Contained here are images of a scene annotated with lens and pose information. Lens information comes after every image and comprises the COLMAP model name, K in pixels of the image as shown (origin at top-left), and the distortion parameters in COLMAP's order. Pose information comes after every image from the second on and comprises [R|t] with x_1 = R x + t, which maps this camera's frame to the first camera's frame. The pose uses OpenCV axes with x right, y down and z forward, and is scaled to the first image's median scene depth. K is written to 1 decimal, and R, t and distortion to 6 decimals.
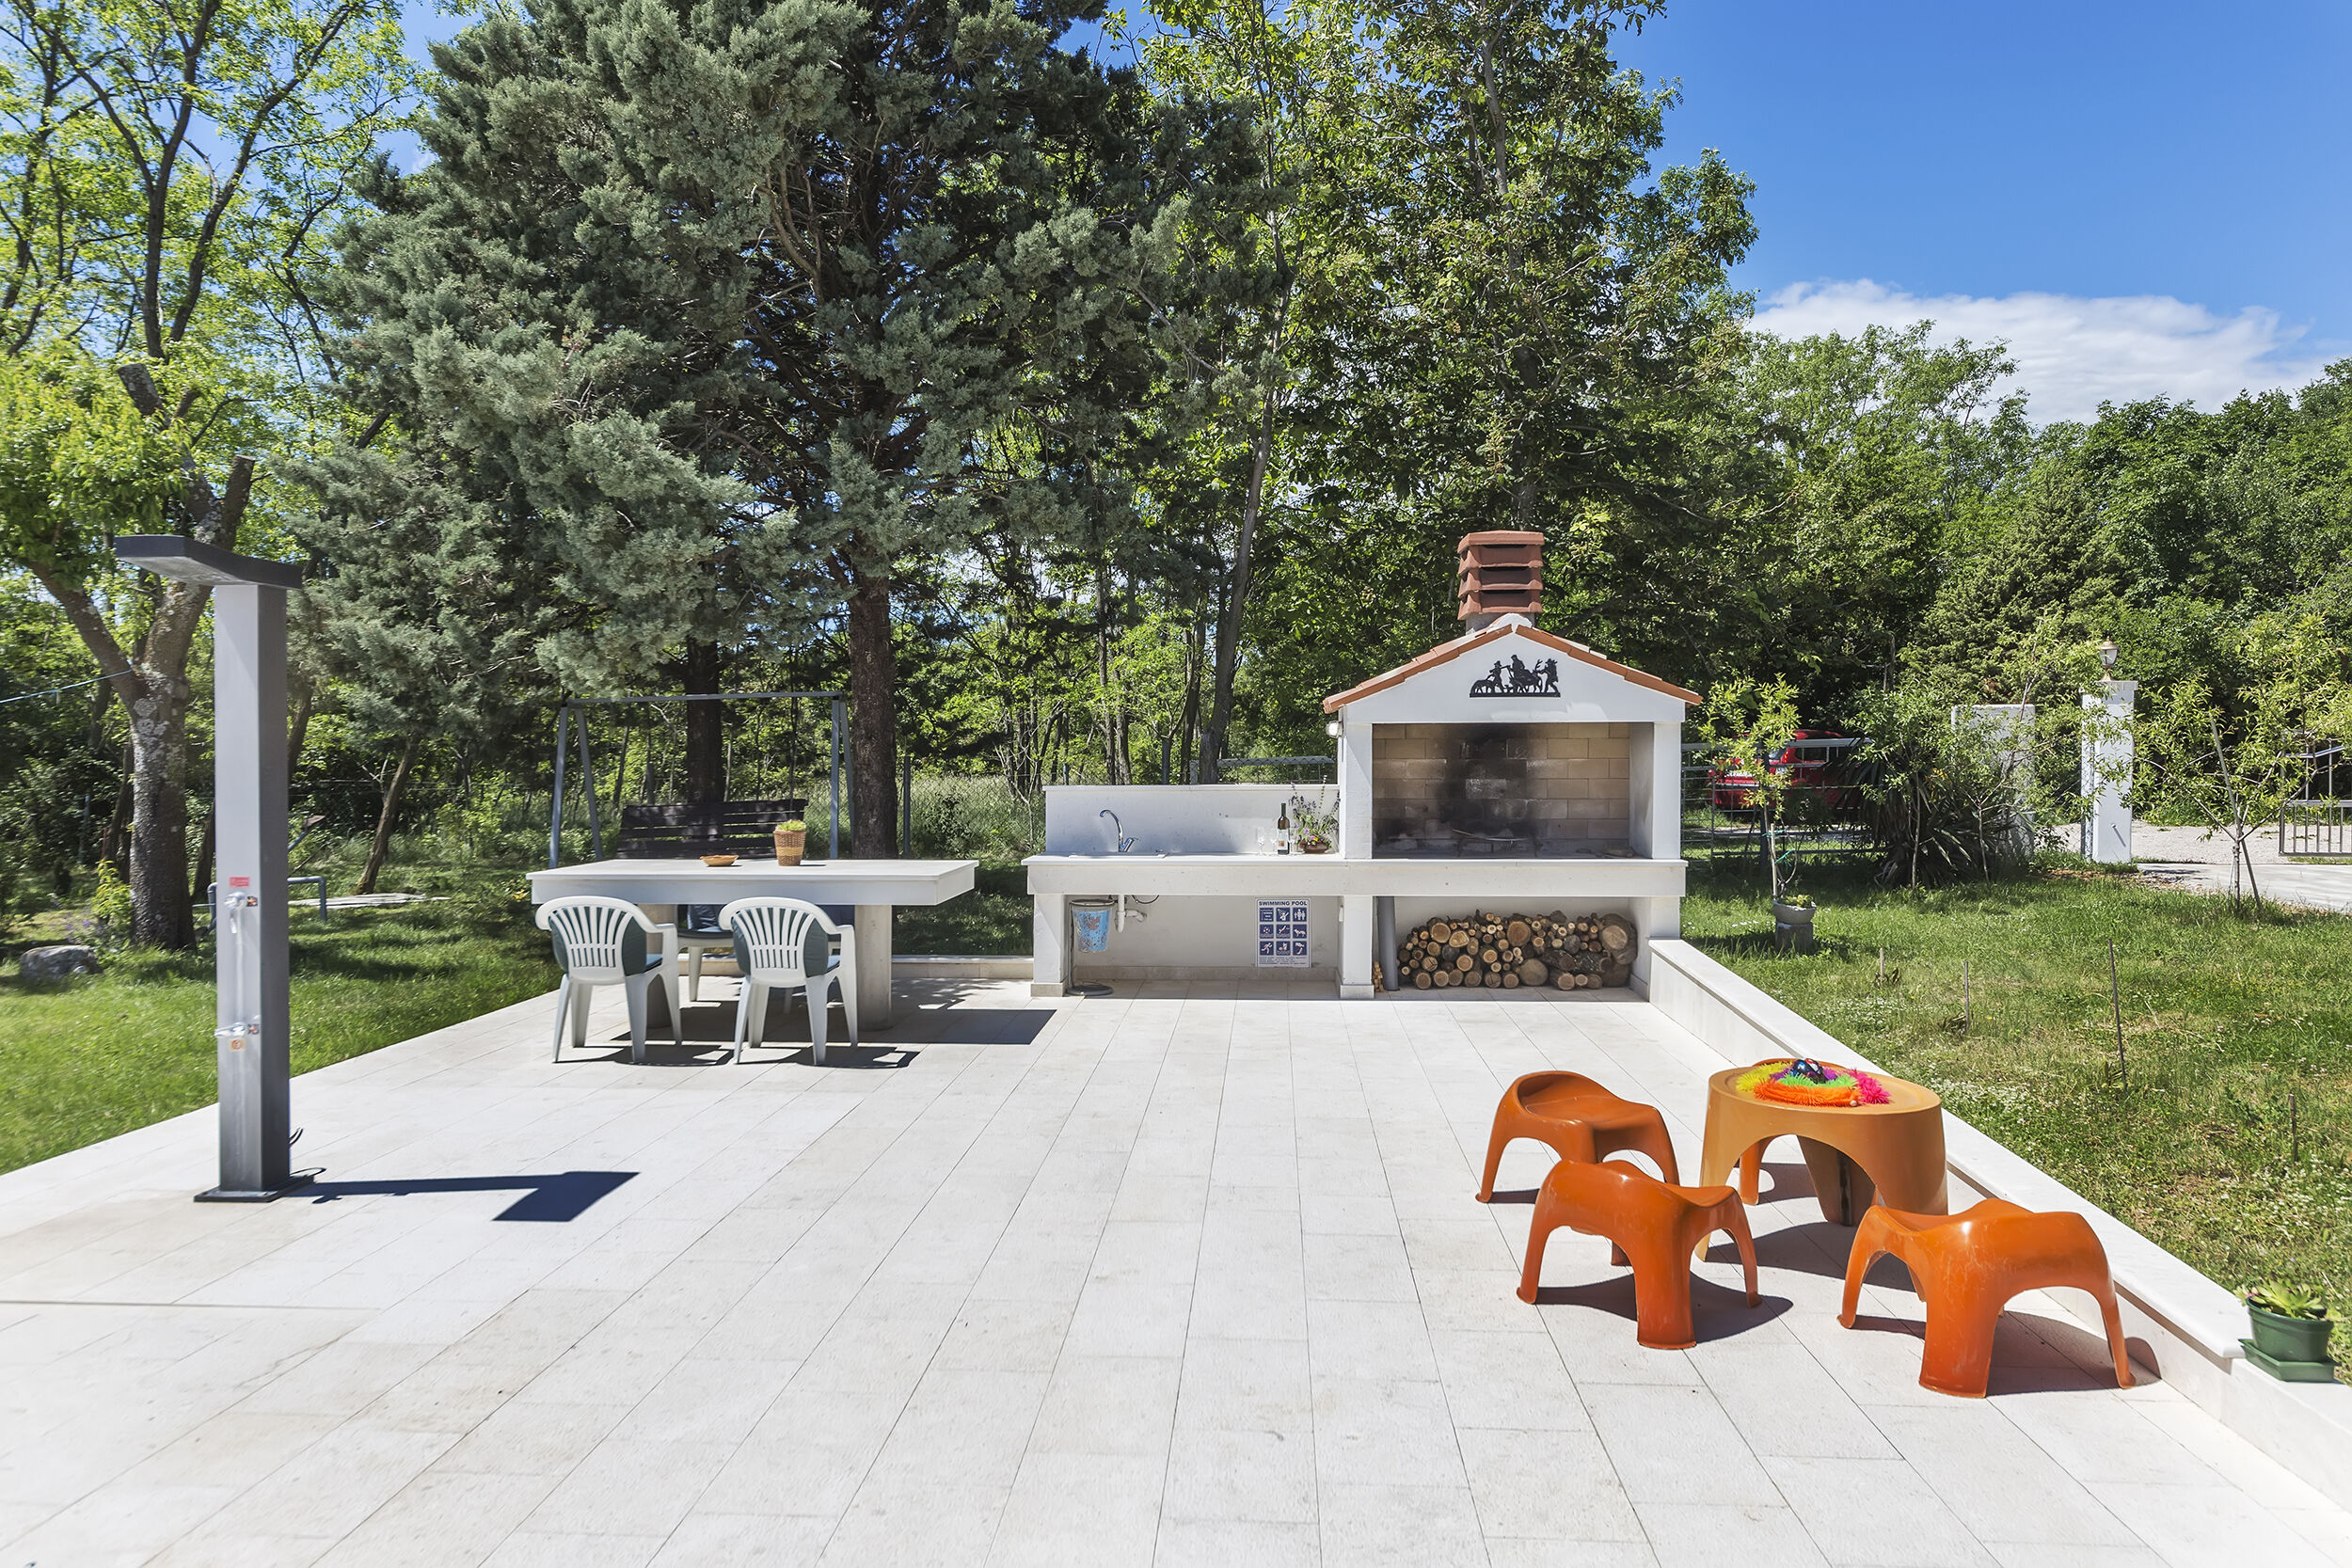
lens RADIAL K [[1525.6, 0, 1181.9], [0, 1525.6, 776.9], [0, 0, 1]] dist [-0.059253, 0.000650]
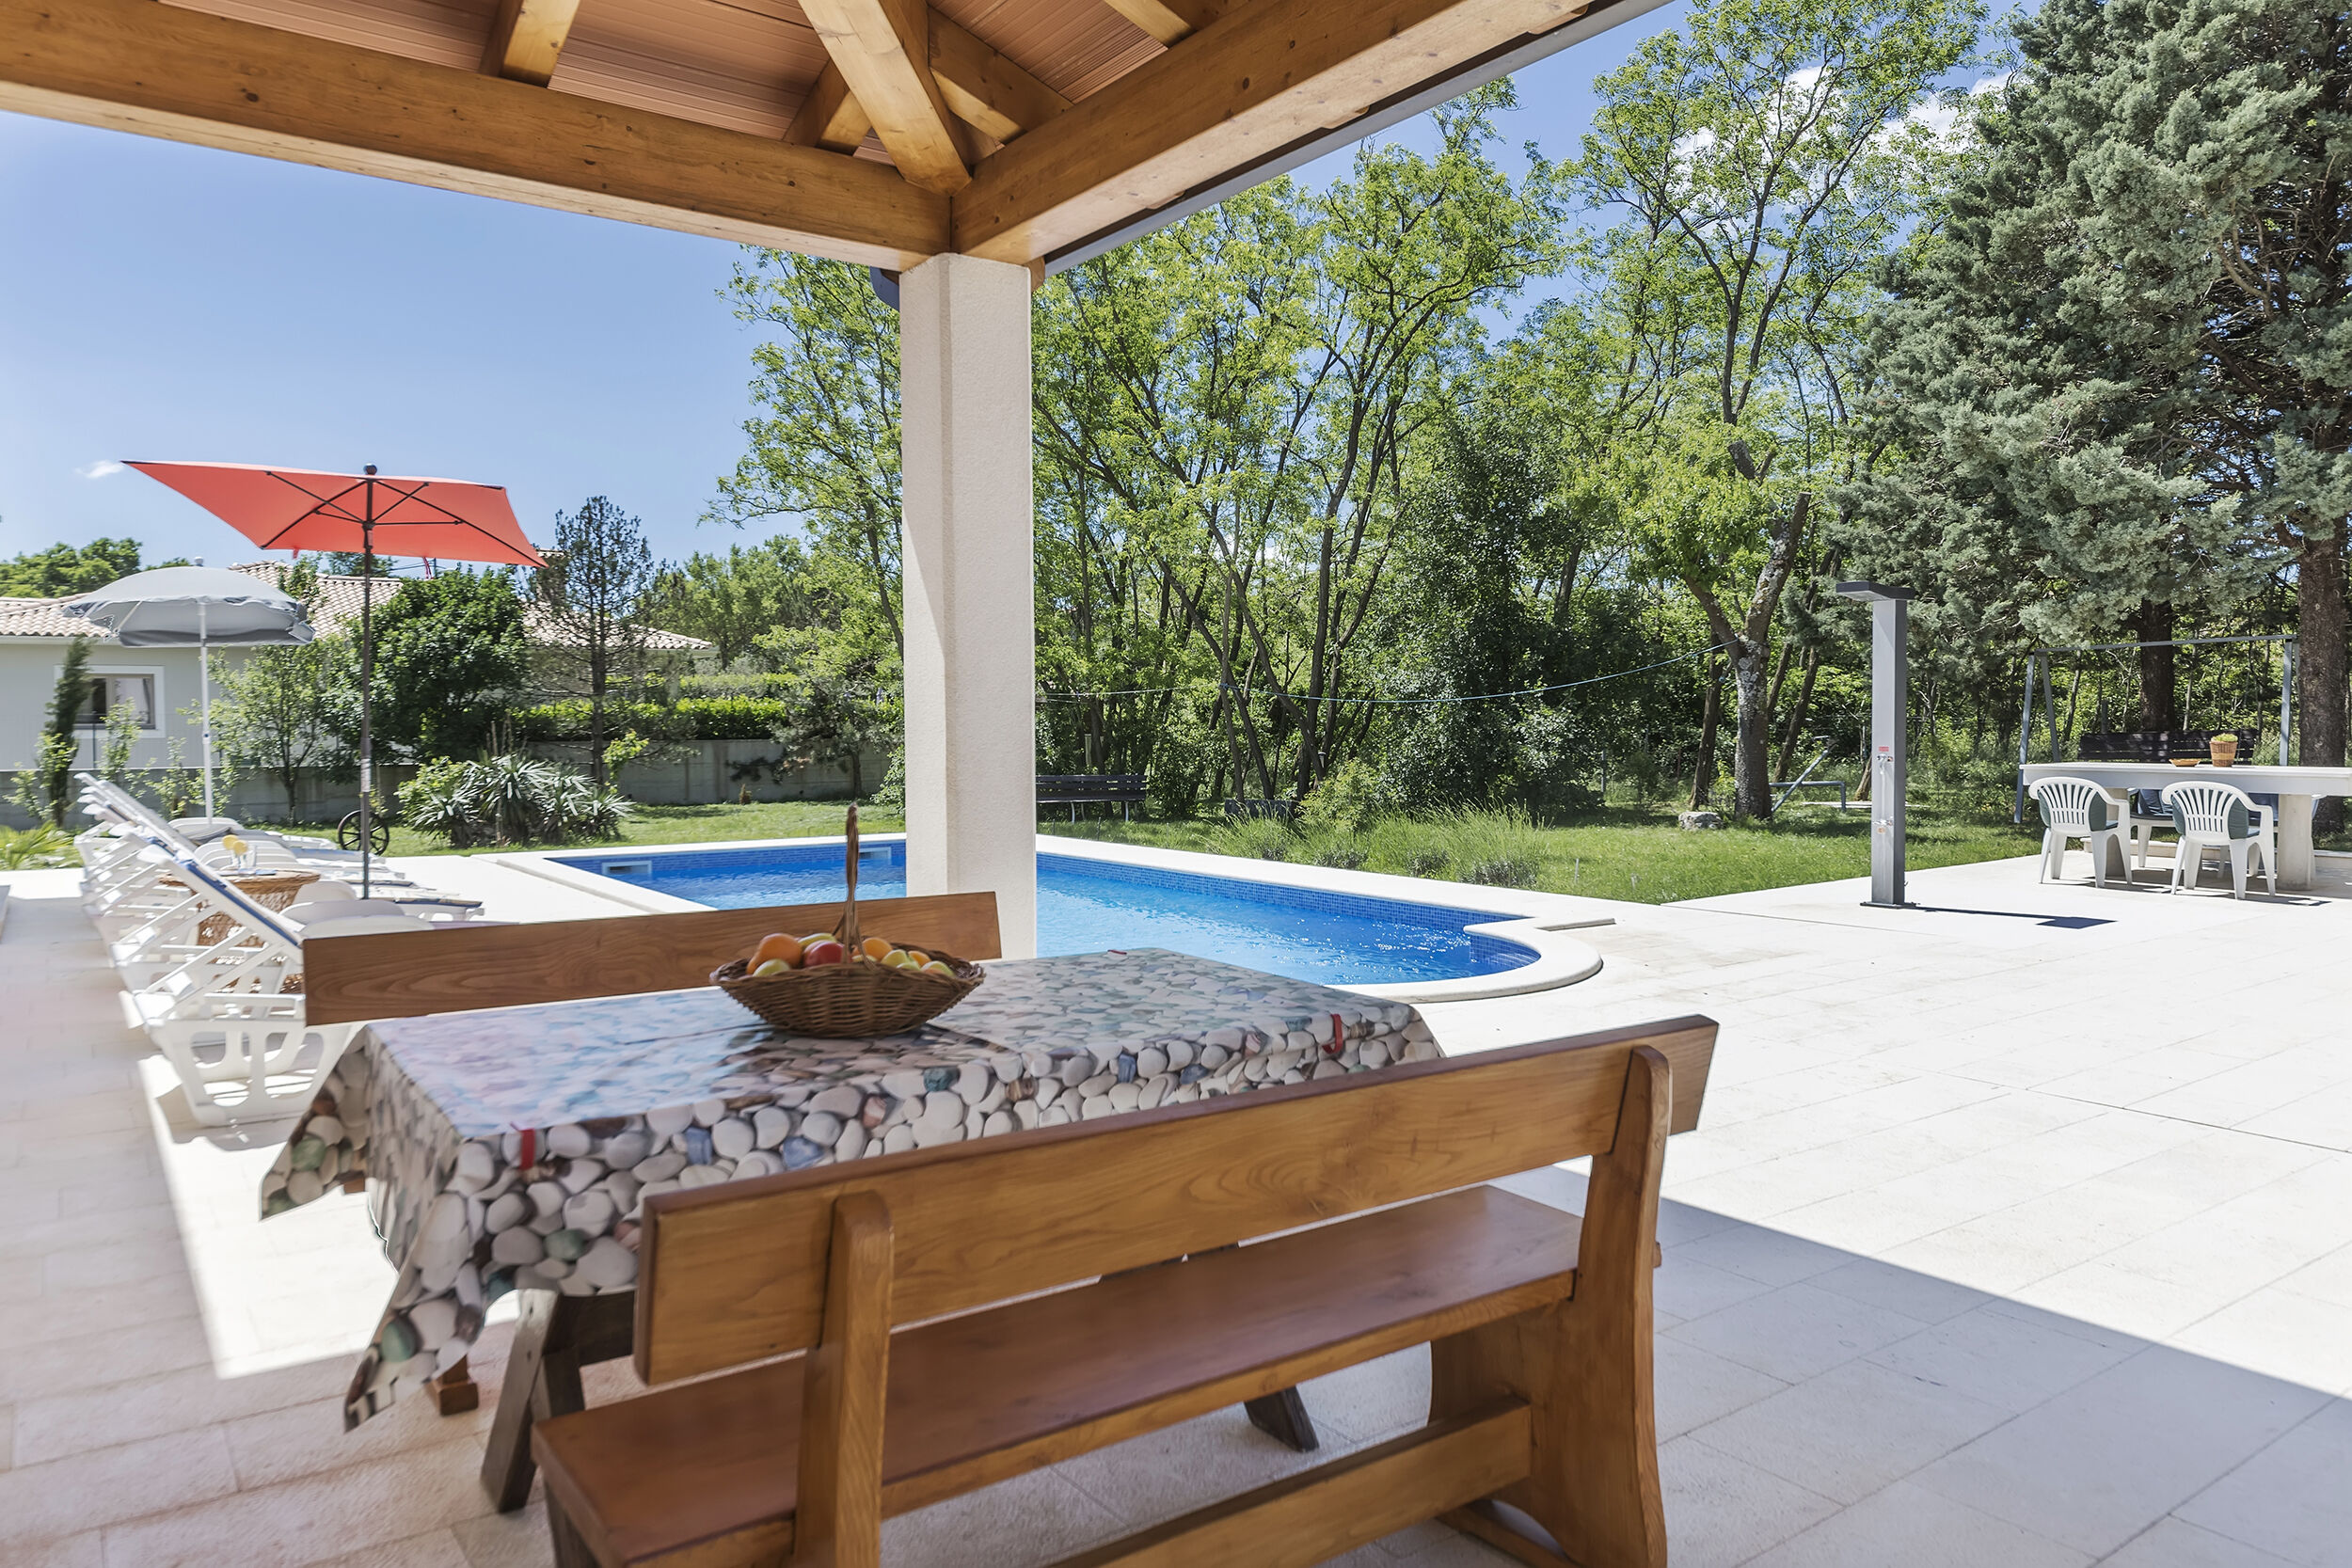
lens RADIAL K [[1530.3, 0, 1185.0], [0, 1530.3, 795.0], [0, 0, 1]] dist [-0.018177, 0.013332]
pose [[0.645692, 0.035165, -0.762788, 0.169348], [-0.005705, 0.999133, 0.041232, 0.031918], [0.763577, -0.022272, 0.645333, -0.550249]]
